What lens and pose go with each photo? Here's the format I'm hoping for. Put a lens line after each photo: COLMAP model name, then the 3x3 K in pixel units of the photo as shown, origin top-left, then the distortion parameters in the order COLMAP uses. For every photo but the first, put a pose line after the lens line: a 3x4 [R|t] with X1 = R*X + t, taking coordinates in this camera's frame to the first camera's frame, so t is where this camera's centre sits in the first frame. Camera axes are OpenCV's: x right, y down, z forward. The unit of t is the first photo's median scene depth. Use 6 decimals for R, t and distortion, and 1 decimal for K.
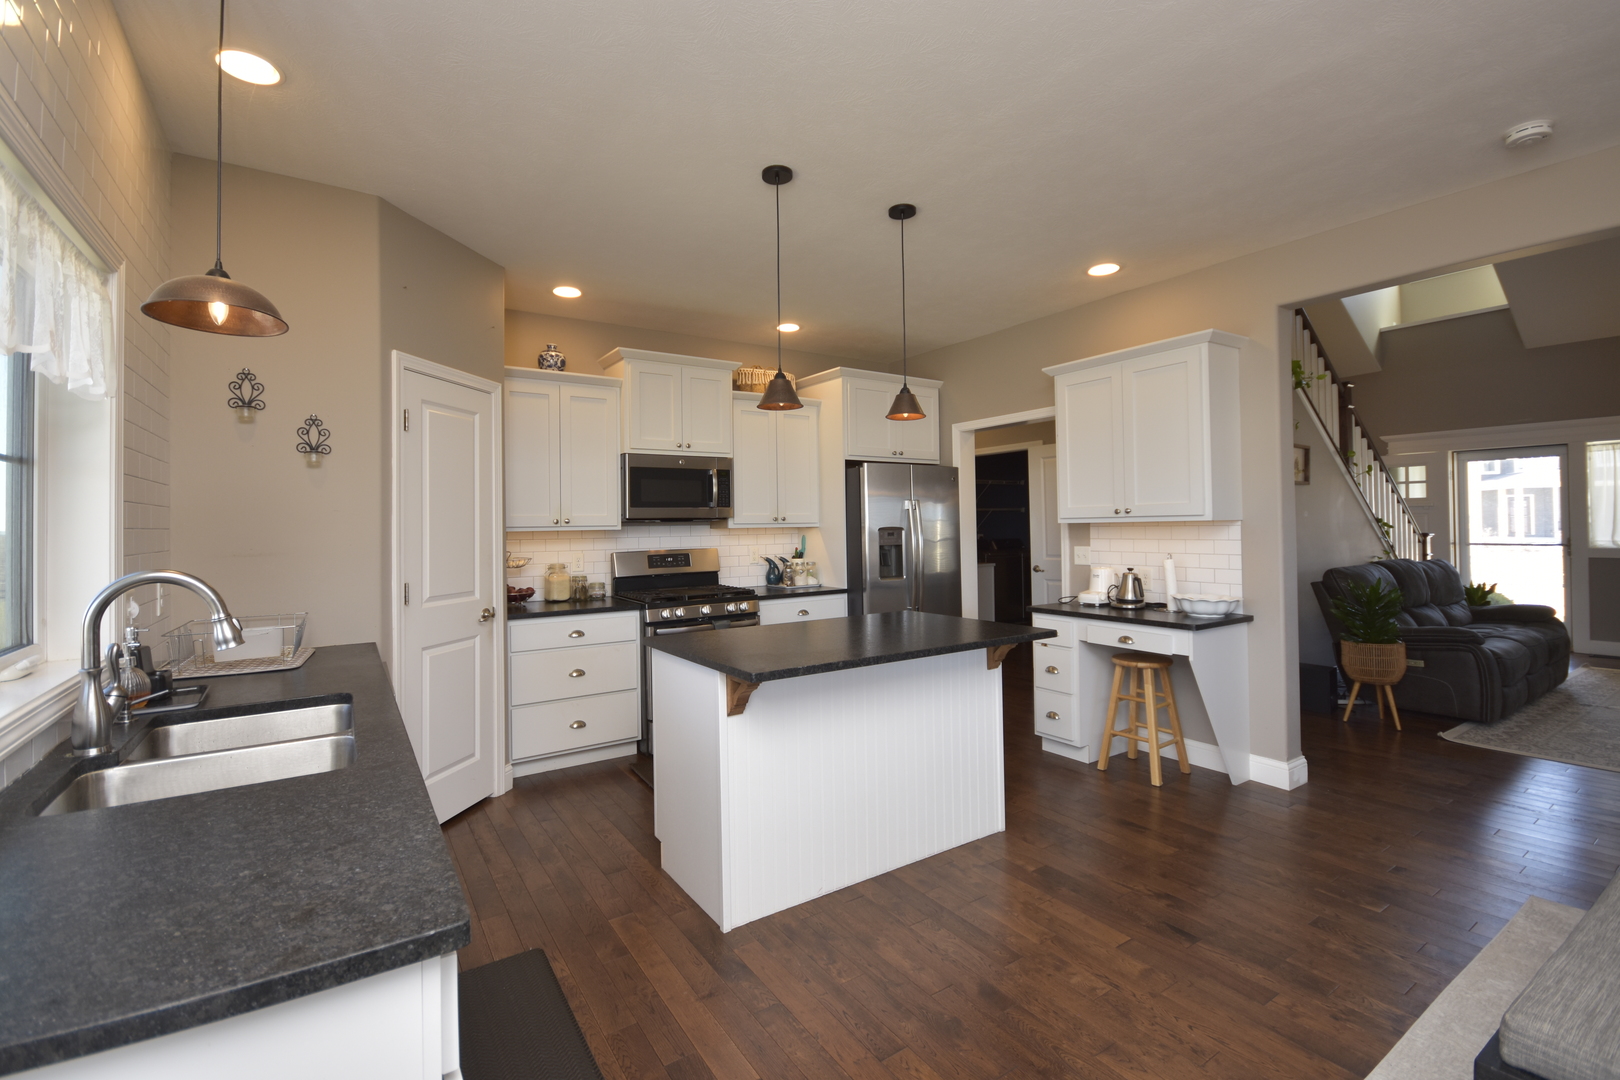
lens RADIAL K [[710.6, 0, 802.2], [0, 710.6, 516.1], [0, 0, 1]] dist [0.000419, -0.000878]
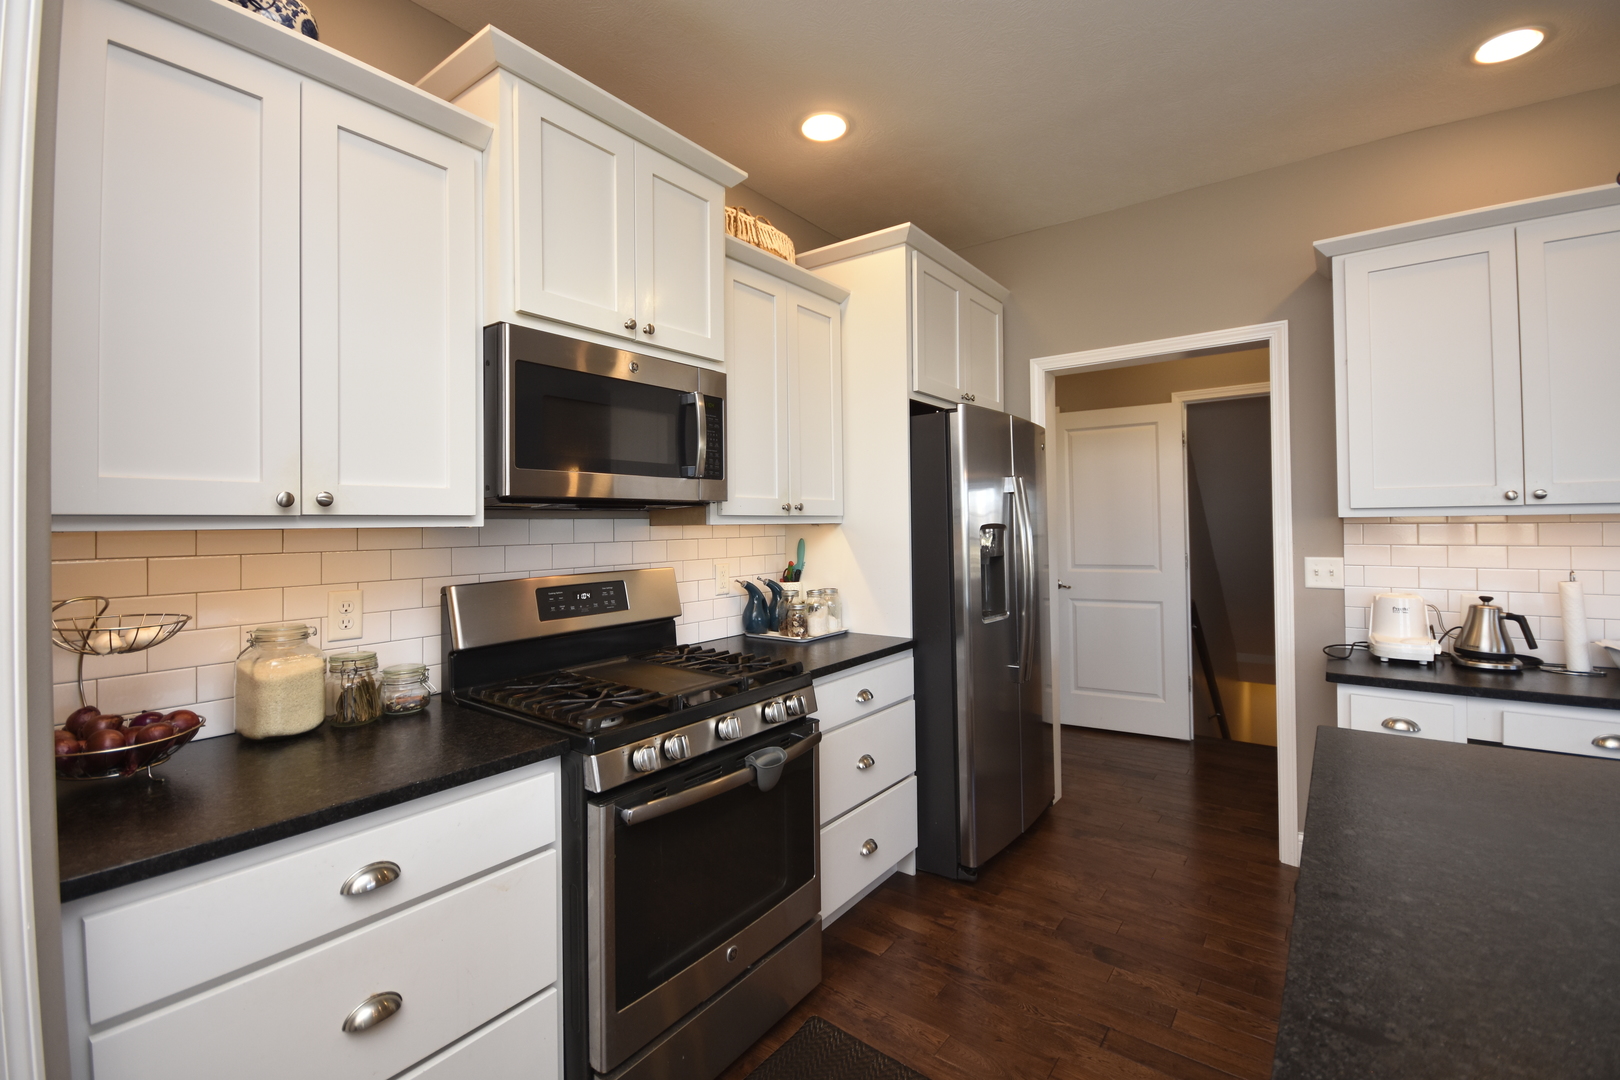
lens RADIAL K [[703.8, 0, 799.3], [0, 703.8, 516.6], [0, 0, 1]] dist [0.003303, 0.000208]
pose [[0.945045, 0.007358, 0.326859, -0.214453], [-0.006893, 0.999973, -0.002582, 0.013049], [-0.326869, 0.000187, 0.945070, 0.580567]]
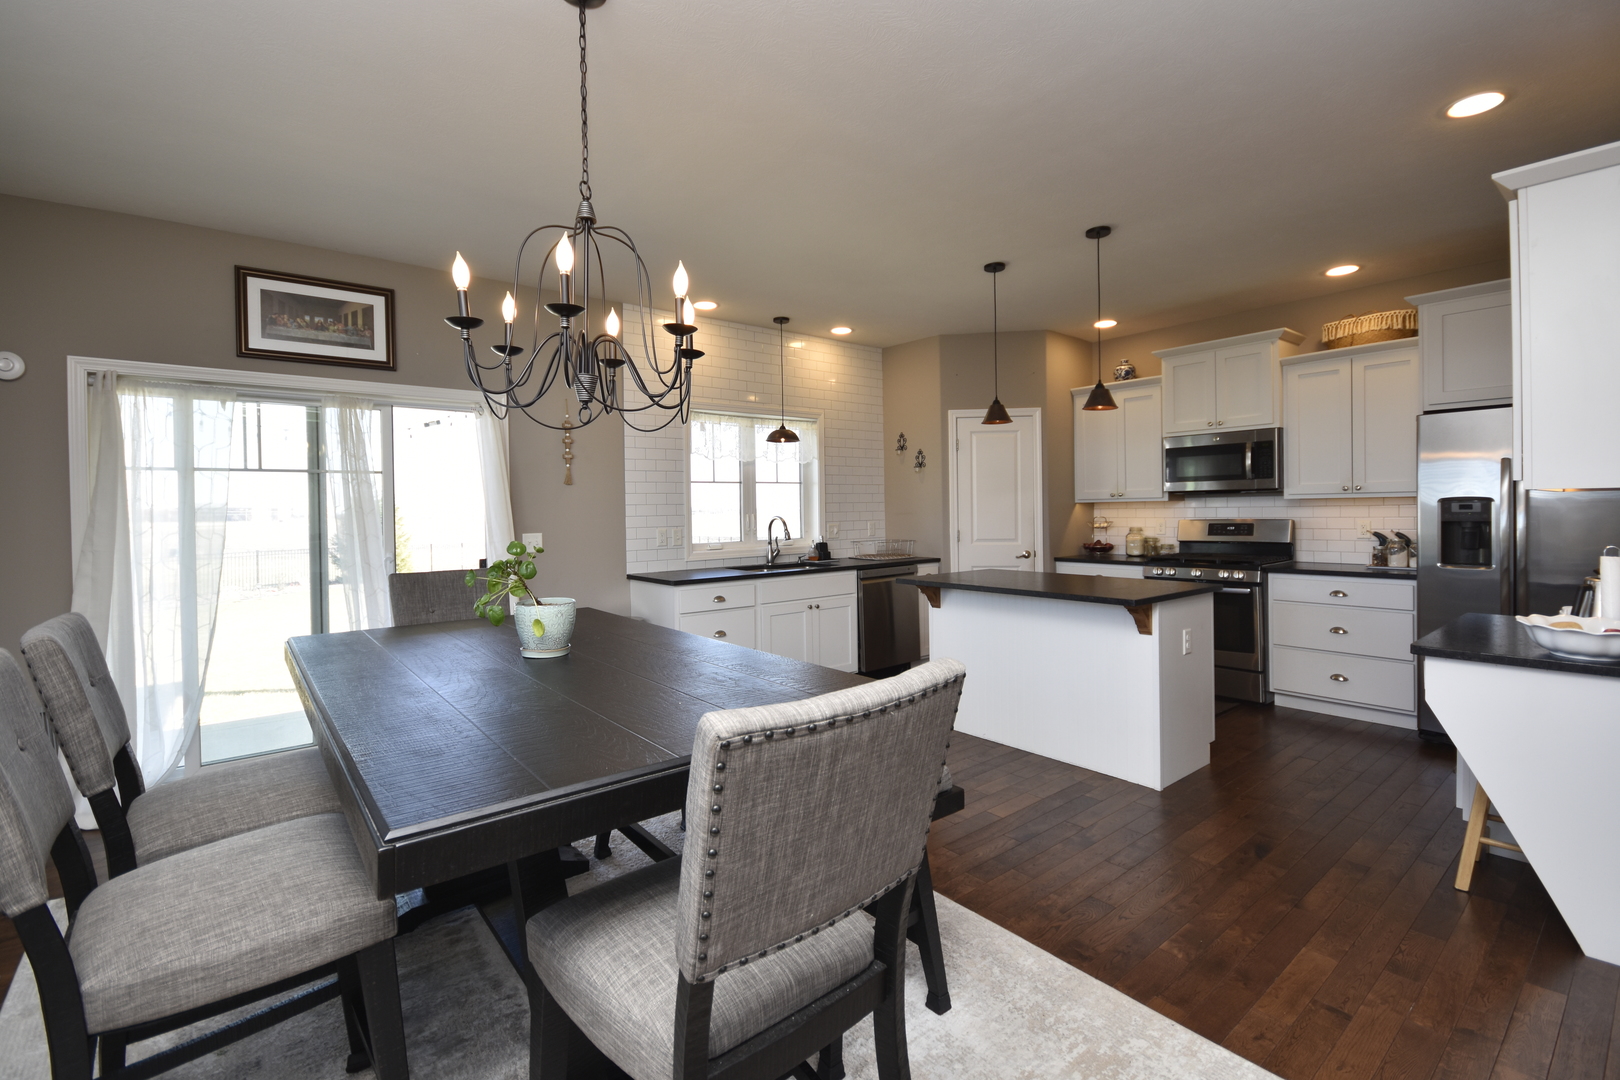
lens RADIAL K [[710.6, 0, 802.2], [0, 710.6, 516.1], [0, 0, 1]] dist [0.000419, -0.000878]
pose [[0.093997, 0.023700, -0.995290, 0.867738], [0.026976, 0.999289, 0.026343, -0.003431], [0.995207, -0.029325, 0.093291, 0.265423]]
